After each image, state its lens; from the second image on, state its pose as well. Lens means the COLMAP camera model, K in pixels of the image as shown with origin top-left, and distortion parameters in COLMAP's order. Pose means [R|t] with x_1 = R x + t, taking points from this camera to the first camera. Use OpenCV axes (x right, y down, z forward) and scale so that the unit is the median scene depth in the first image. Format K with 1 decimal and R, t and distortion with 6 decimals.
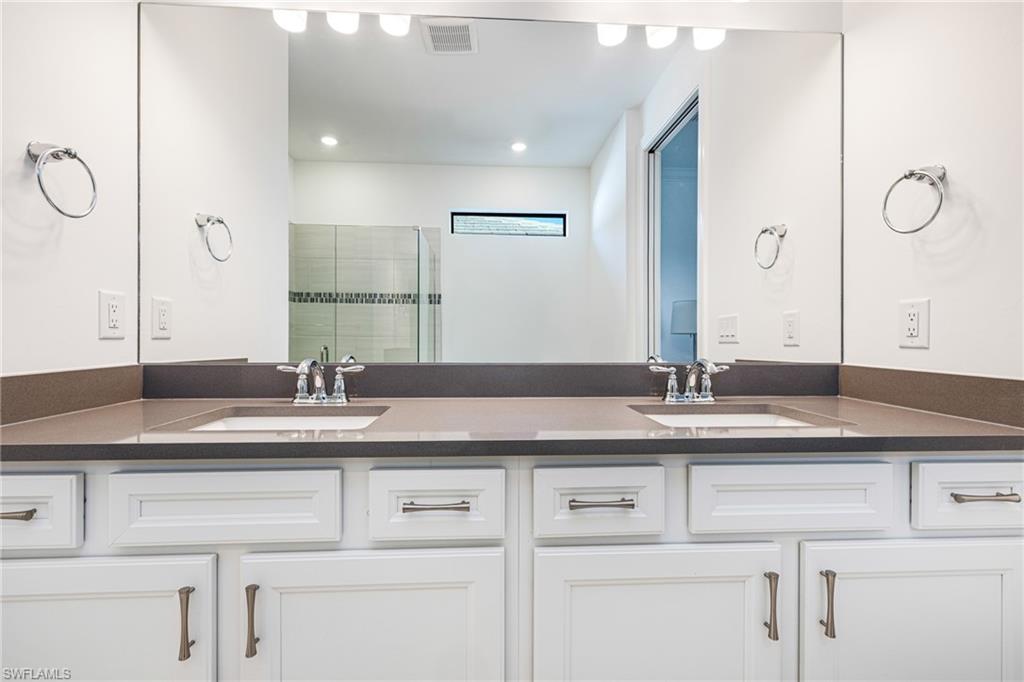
lens RADIAL K [[471.9, 0, 504.0], [0, 471.9, 336.8], [0, 0, 1]] dist [-0.003624, 0.012239]
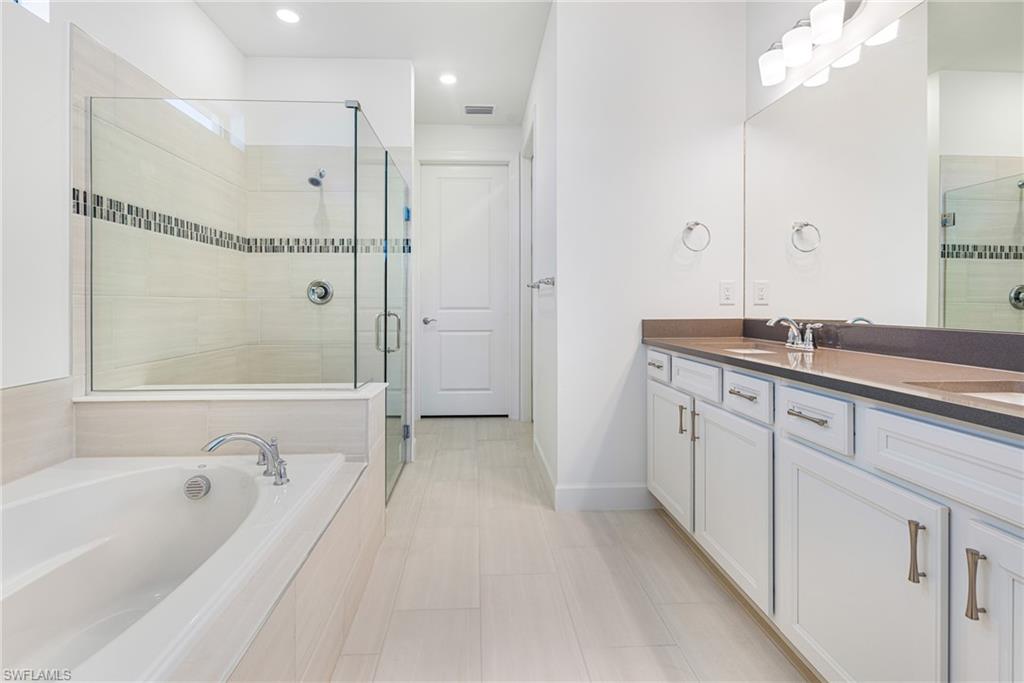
lens RADIAL K [[440.7, 0, 499.2], [0, 440.7, 348.1], [0, 0, 1]] dist [0.000485, 0.000166]
pose [[-0.006803, 0.098903, -0.995074, 0.764281], [0.011818, 0.995035, 0.098818, -0.006666], [0.999907, -0.011087, -0.007938, 0.024291]]
